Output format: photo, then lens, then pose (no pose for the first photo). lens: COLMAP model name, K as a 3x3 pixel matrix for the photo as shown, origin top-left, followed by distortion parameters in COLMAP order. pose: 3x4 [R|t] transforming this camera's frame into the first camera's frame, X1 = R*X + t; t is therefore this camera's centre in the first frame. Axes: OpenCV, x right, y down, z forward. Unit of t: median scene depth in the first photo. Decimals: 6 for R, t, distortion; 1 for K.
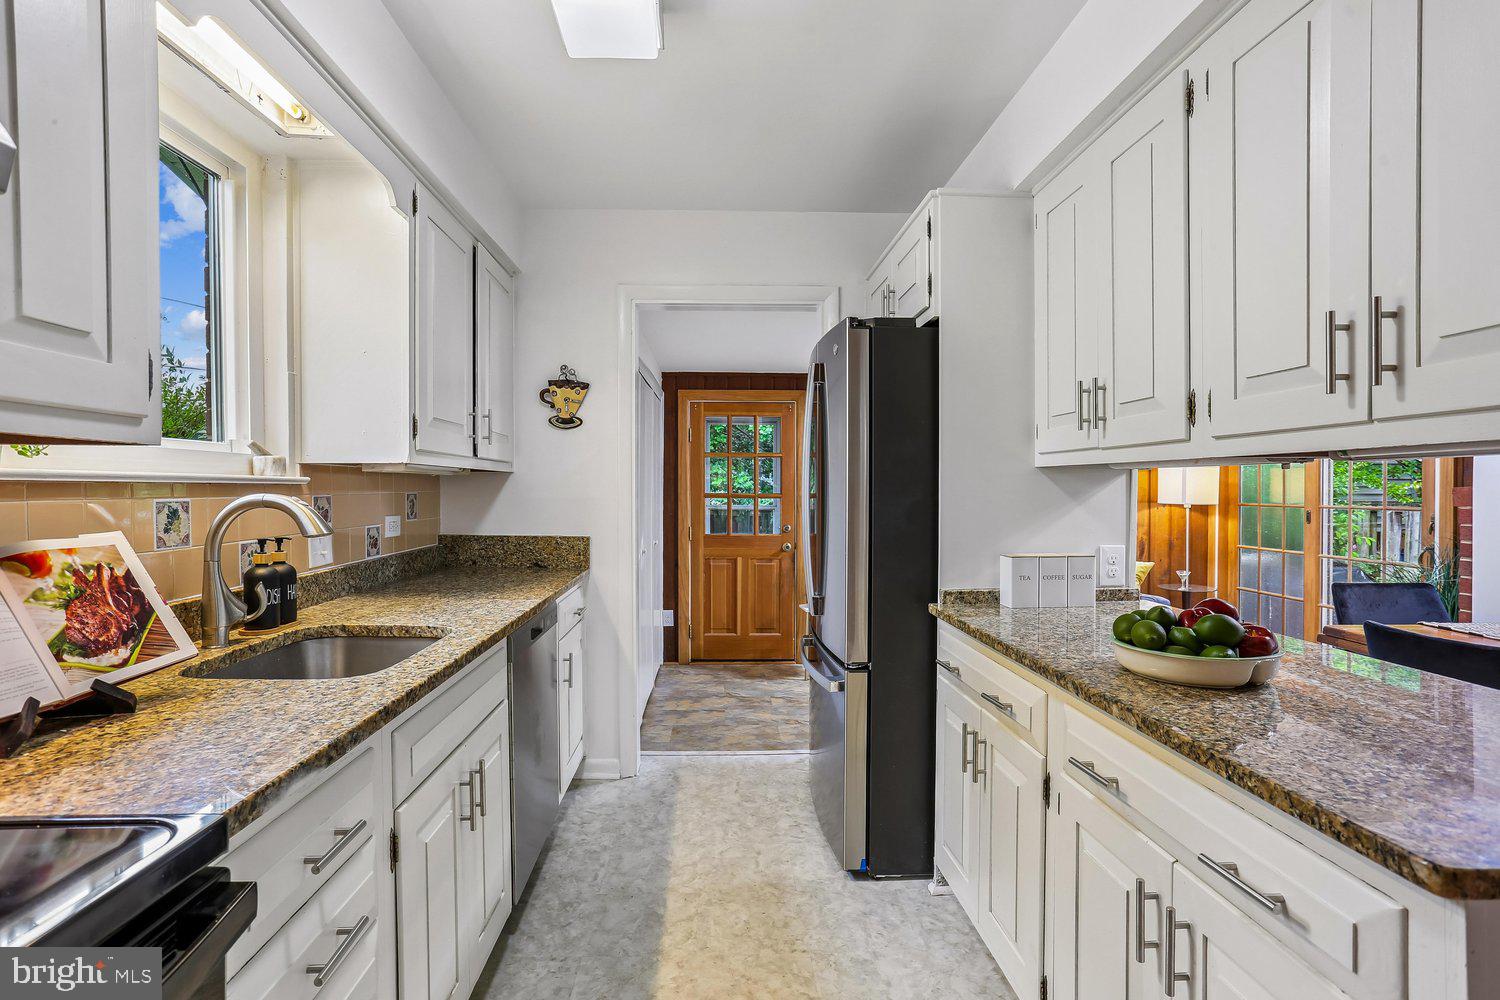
lens RADIAL K [[736.0, 0, 734.6], [0, 736.0, 502.3], [0, 0, 1]] dist [-0.056166, 0.031851]
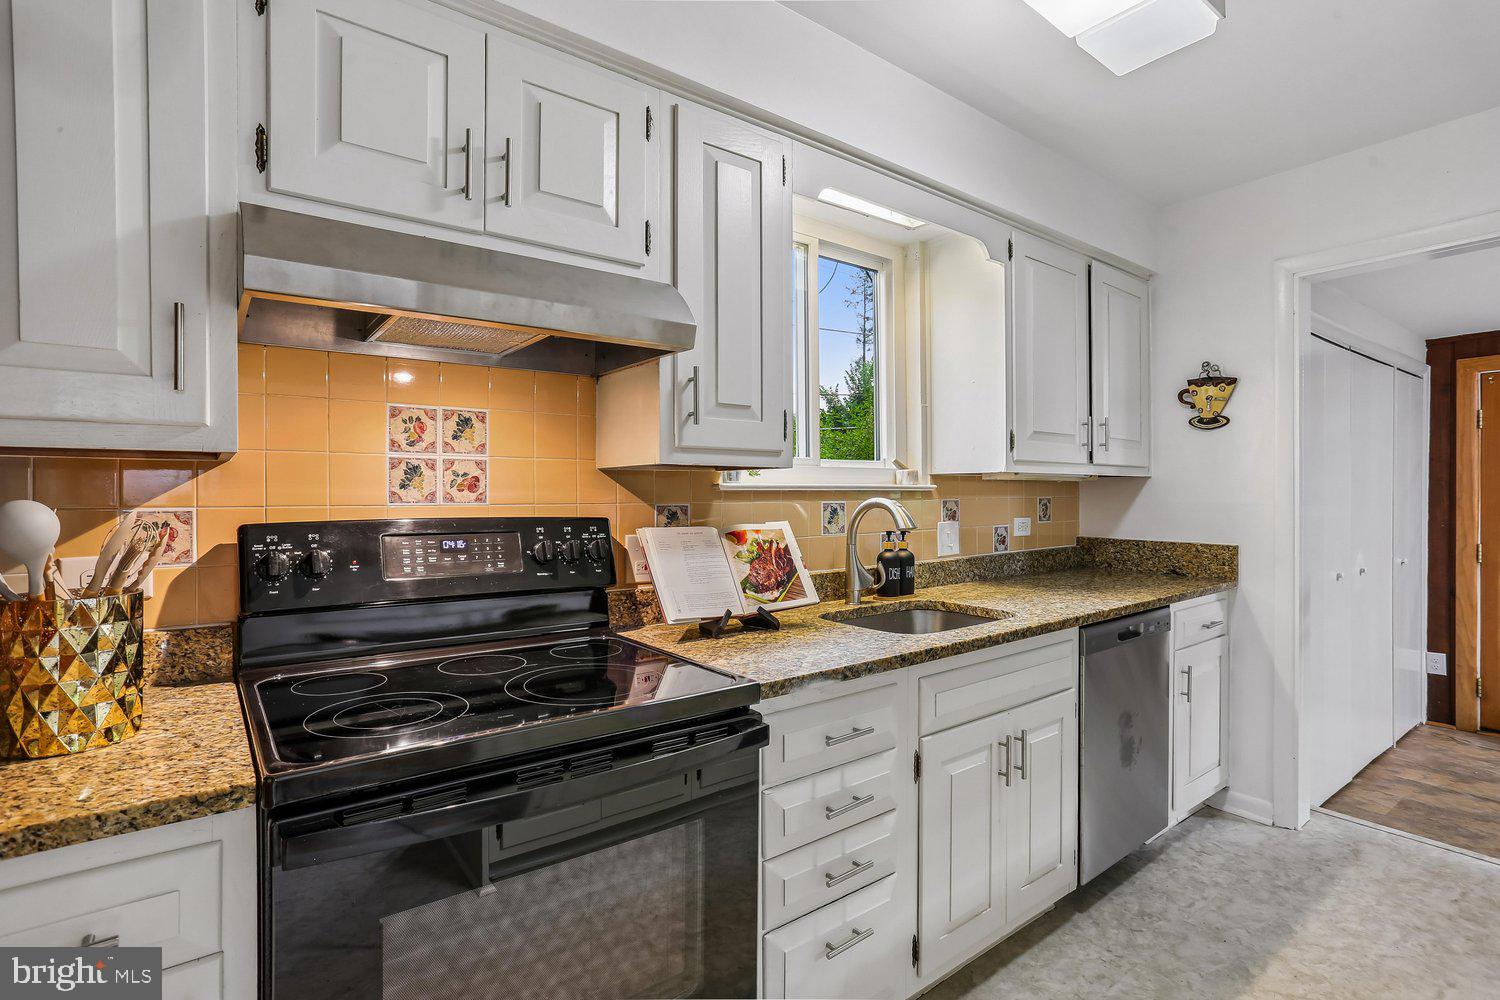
lens RADIAL K [[730.7, 0, 742.4], [0, 730.7, 496.1], [0, 0, 1]] dist [-0.054171, 0.030579]
pose [[0.577633, -0.000747, -0.816296, 0.278930], [-0.011246, 0.999897, -0.008873, -0.000077], [0.816219, 0.014306, 0.577566, -0.022847]]
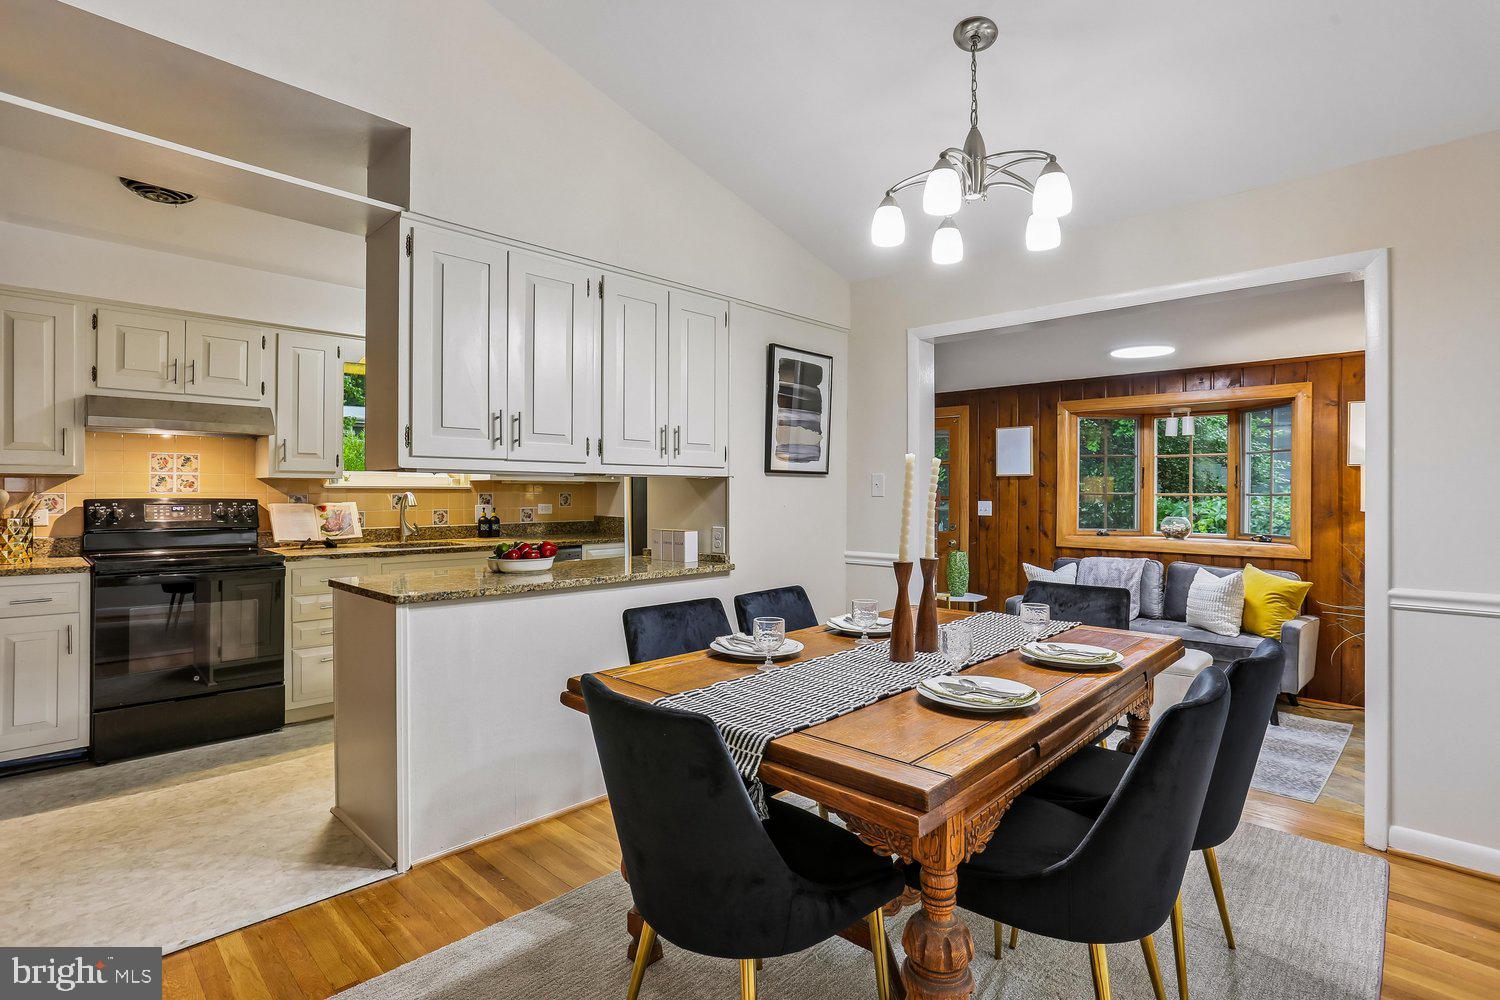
lens RADIAL K [[737.7, 0, 755.6], [0, 737.7, 490.9], [0, 0, 1]] dist [-0.067574, 0.030654]
pose [[0.697753, 0.000701, -0.716338, 2.022072], [-0.016451, 0.999751, -0.015047, 0.003794], [0.716149, 0.022283, 0.697591, -0.060432]]
